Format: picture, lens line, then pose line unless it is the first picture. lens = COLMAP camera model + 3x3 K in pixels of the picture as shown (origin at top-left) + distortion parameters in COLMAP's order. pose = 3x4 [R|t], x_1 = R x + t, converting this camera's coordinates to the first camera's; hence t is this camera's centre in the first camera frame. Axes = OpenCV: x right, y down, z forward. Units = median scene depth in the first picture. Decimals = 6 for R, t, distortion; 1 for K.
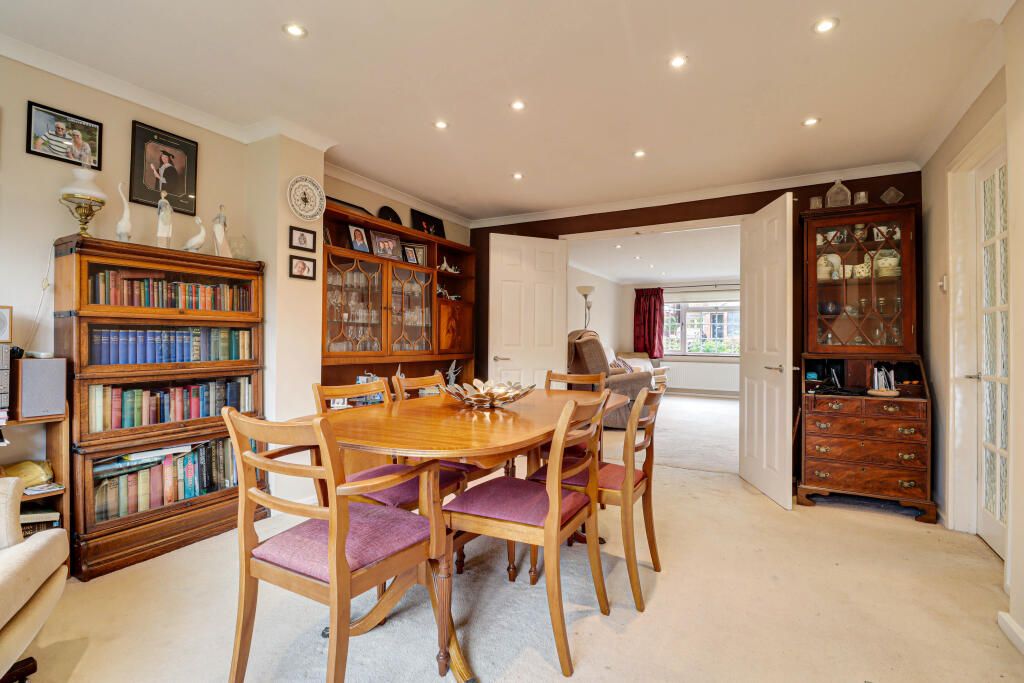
lens RADIAL K [[492.7, 0, 512.0], [0, 492.7, 341.5], [0, 0, 1]] dist [-0.002466, -0.012862]
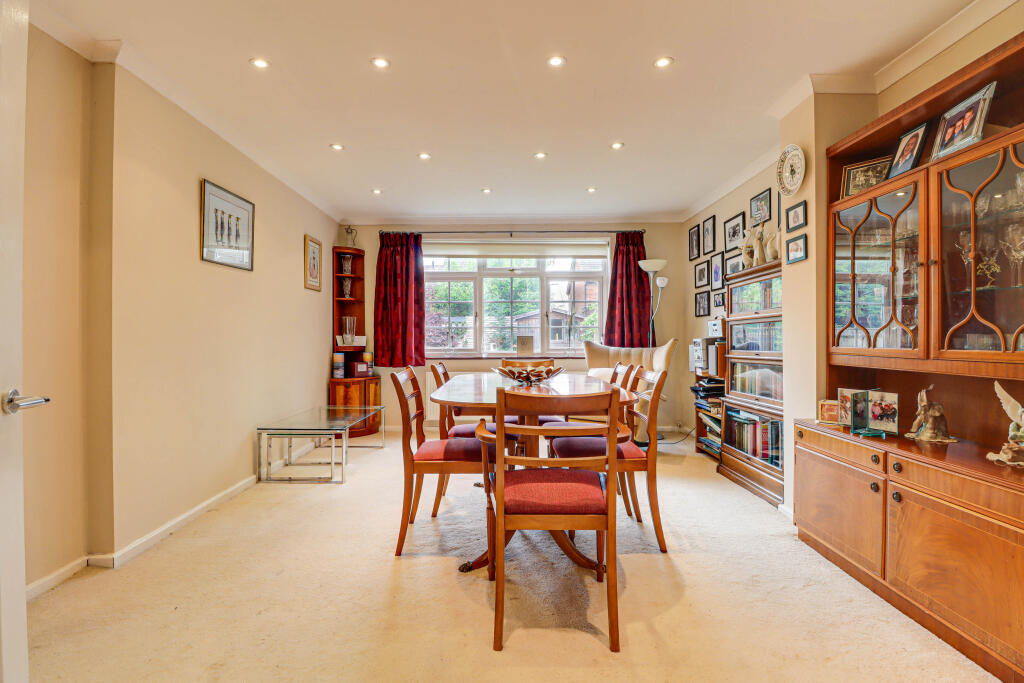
lens RADIAL K [[492.7, 0, 512.0], [0, 492.7, 341.5], [0, 0, 1]] dist [-0.002466, -0.012862]
pose [[-0.869016, -0.002202, -0.494779, 0.428521], [0.000794, 0.999983, -0.005845, 0.014707], [0.494783, -0.005472, -0.868999, 1.490698]]
